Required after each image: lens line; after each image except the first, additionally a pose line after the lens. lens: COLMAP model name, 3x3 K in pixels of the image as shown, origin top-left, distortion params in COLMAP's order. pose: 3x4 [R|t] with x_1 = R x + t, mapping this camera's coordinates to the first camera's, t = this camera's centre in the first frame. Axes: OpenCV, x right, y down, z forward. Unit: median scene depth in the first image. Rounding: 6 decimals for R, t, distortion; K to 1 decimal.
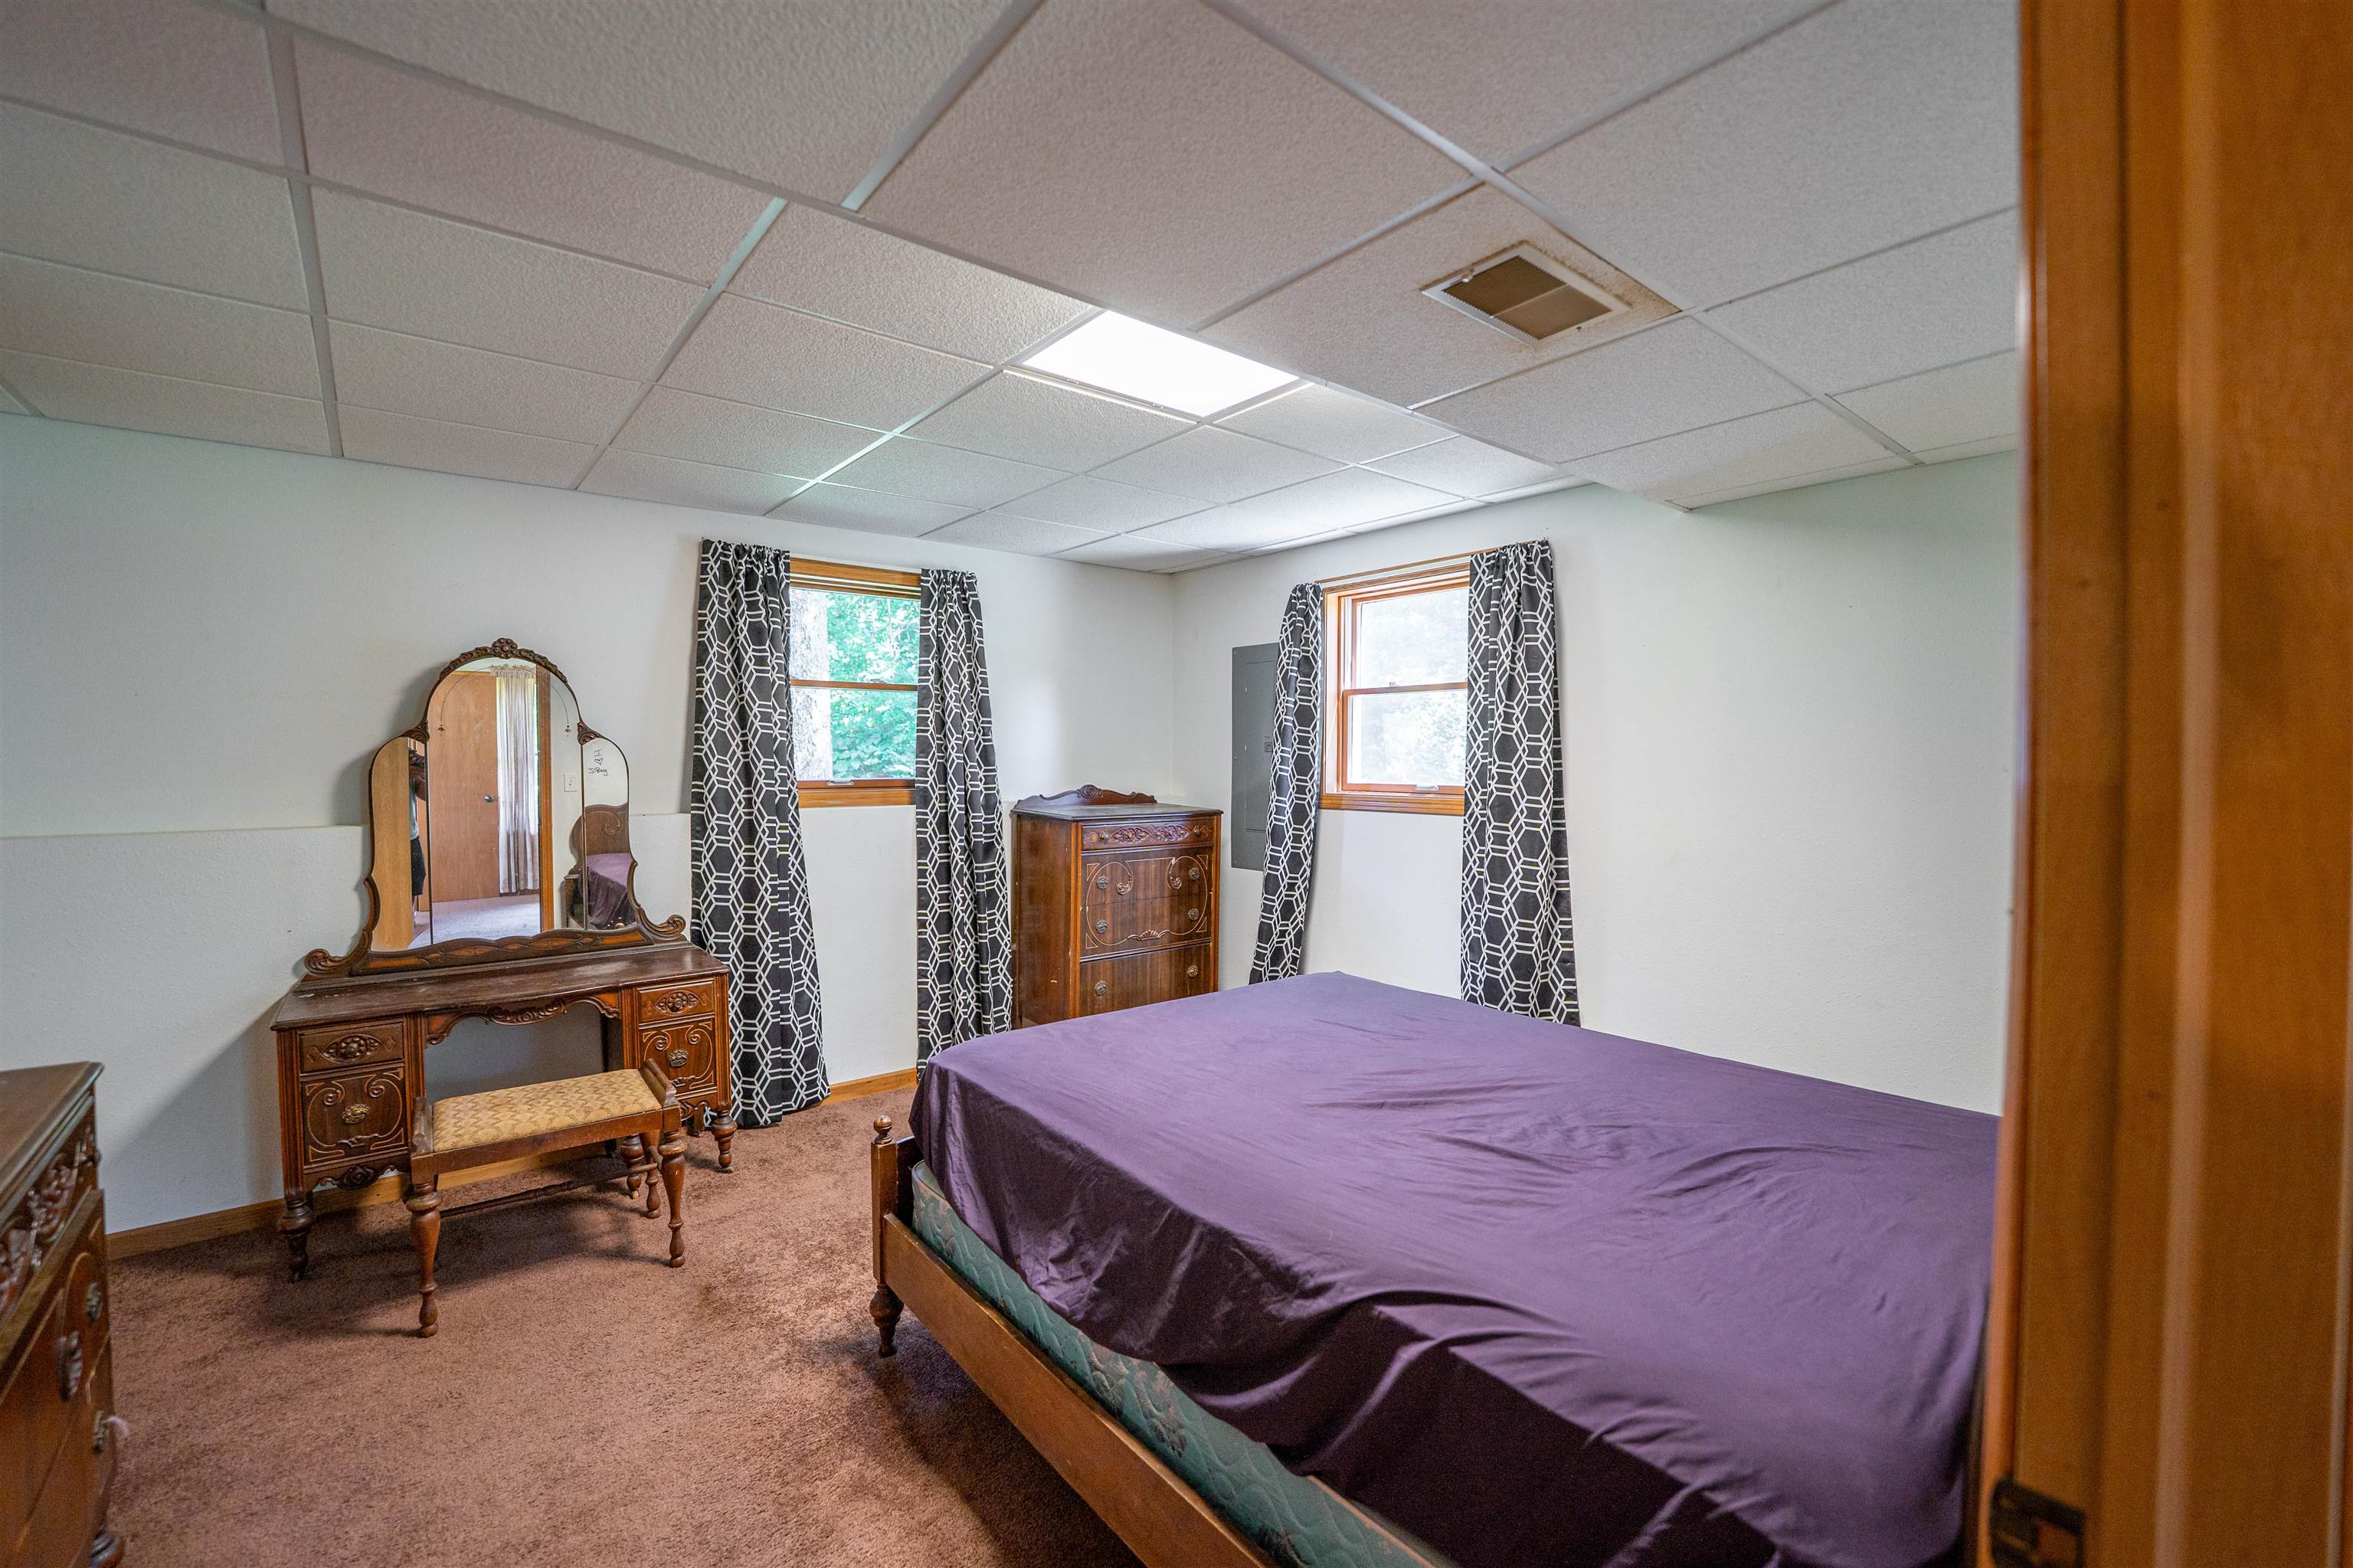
lens RADIAL K [[973.0, 0, 1188.0], [0, 973.0, 777.4], [0, 0, 1]] dist [-0.028527, 0.003653]
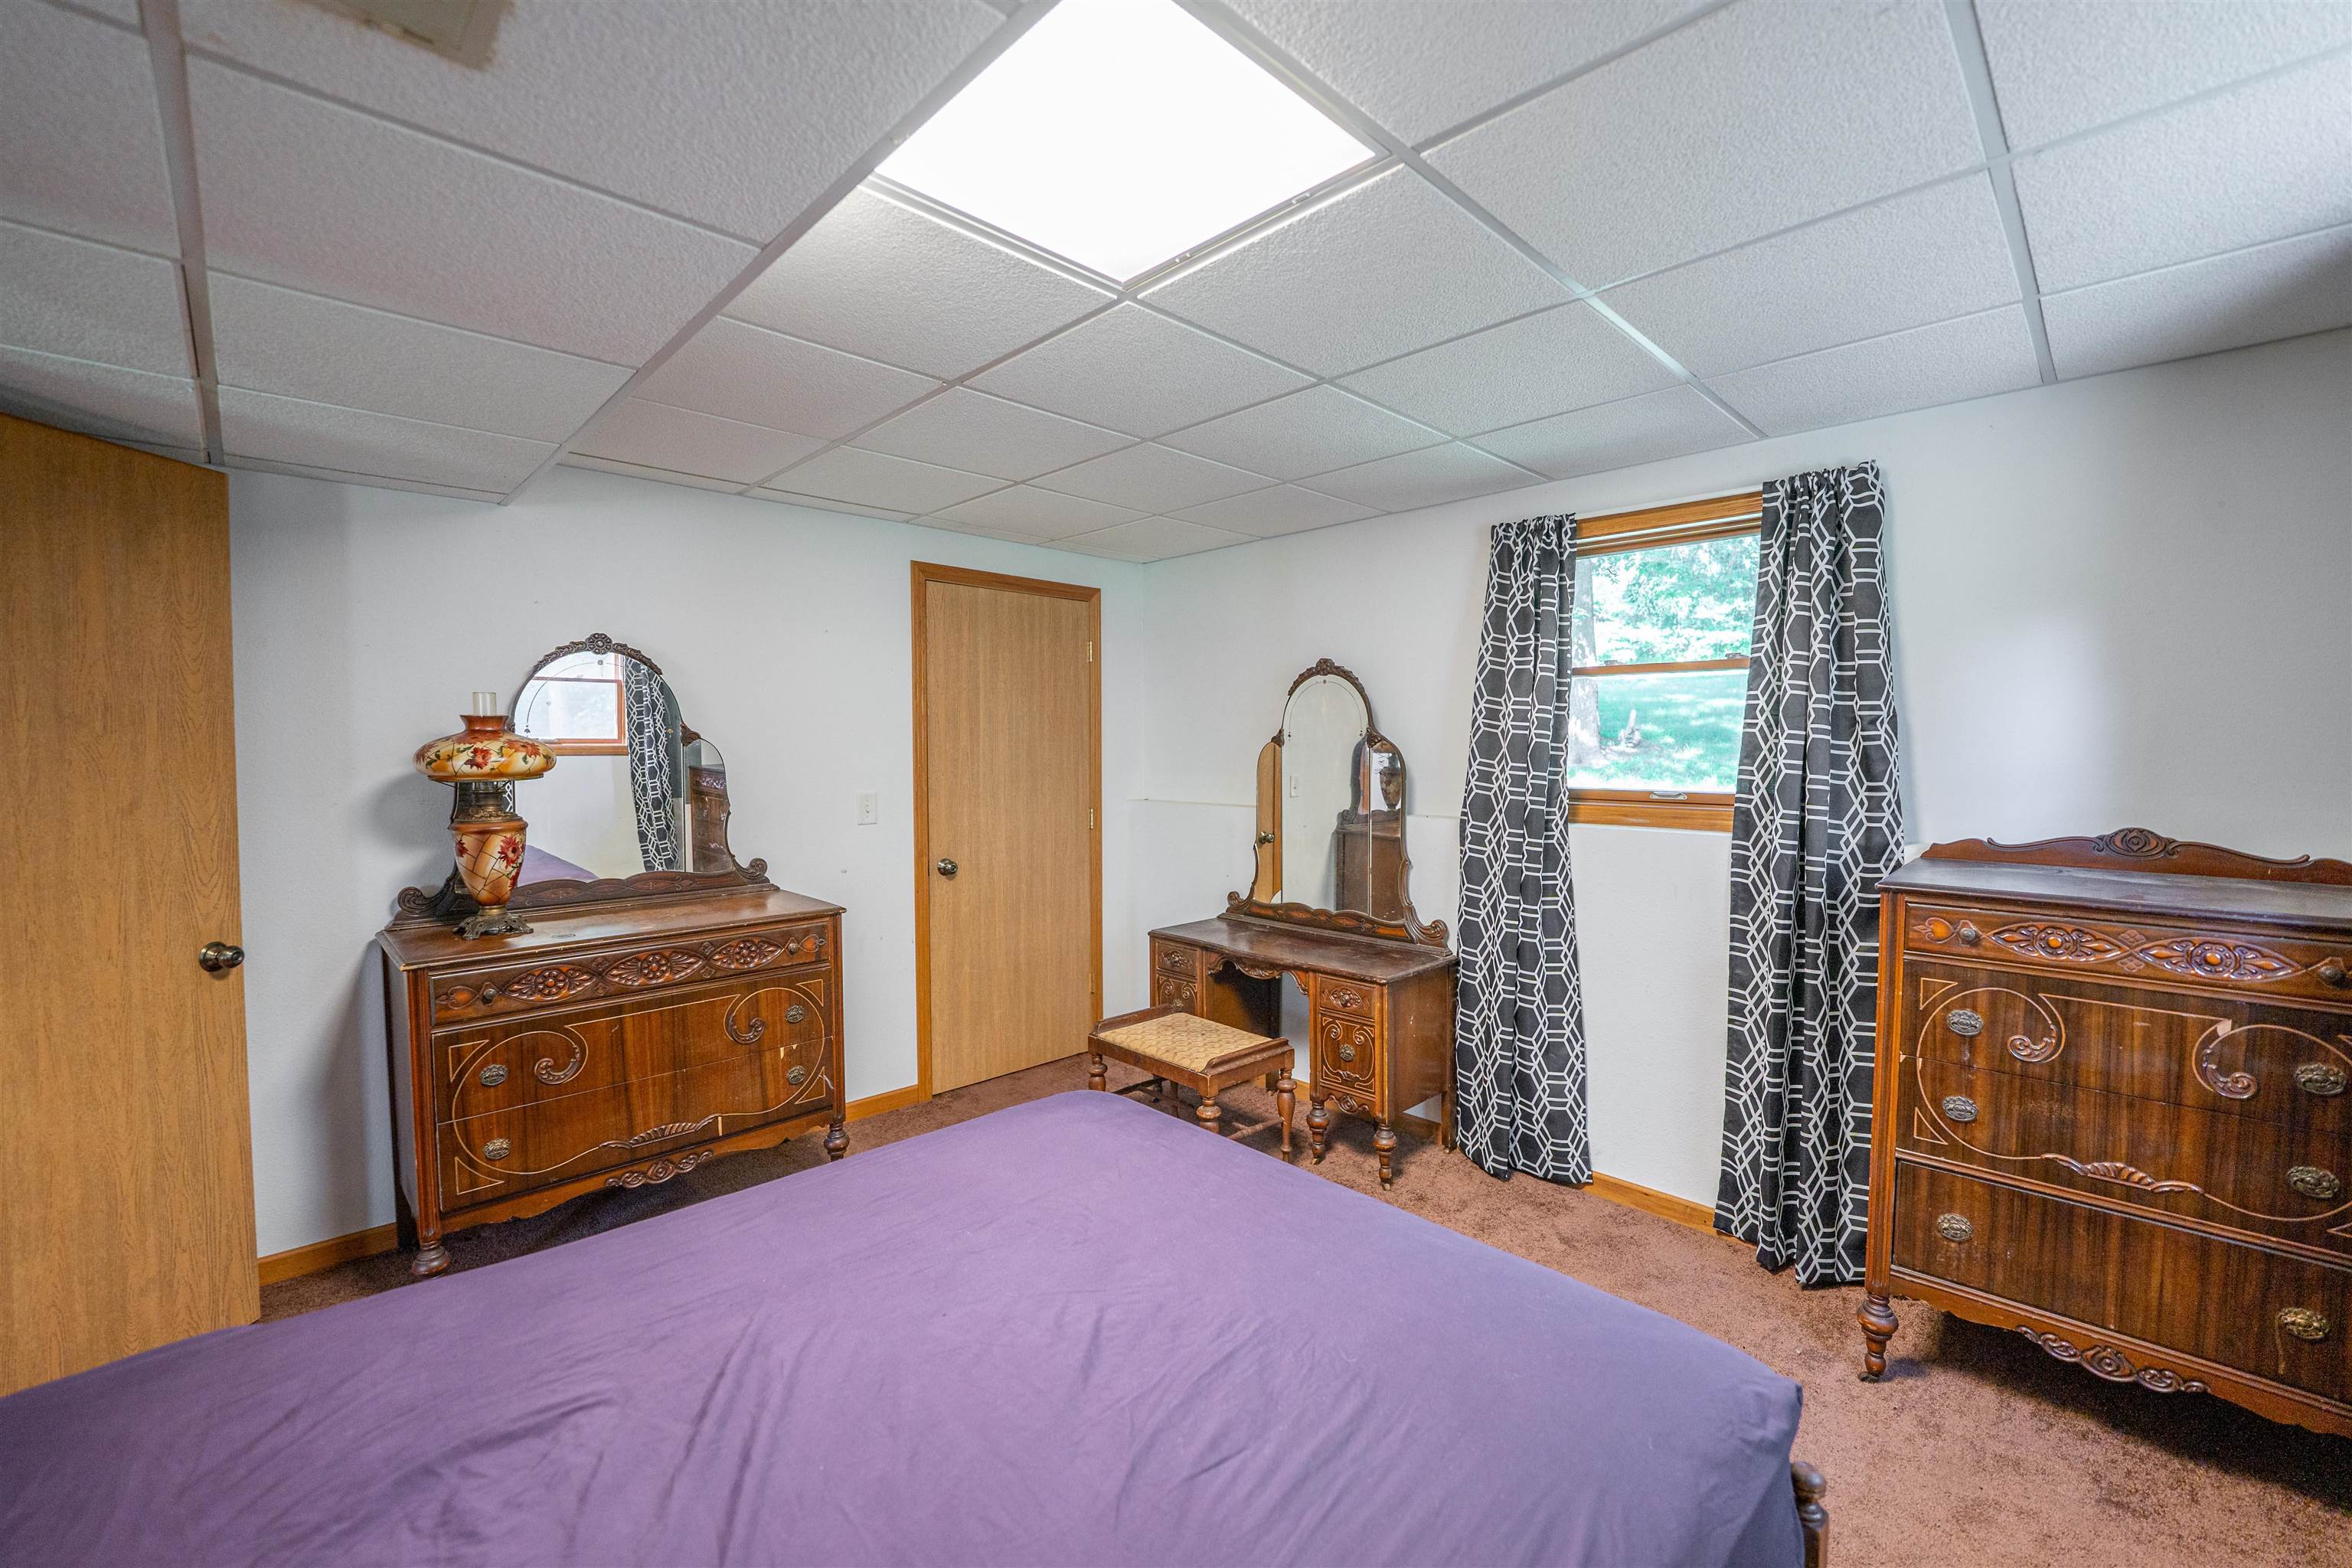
lens RADIAL K [[972.5, 0, 1189.1], [0, 972.5, 777.7], [0, 0, 1]] dist [-0.028527, 0.003653]
pose [[0.080269, 0.032680, -0.996237, 0.369241], [-0.023436, 0.999248, 0.030890, -0.023448], [0.996498, 0.020868, 0.080975, 0.568384]]
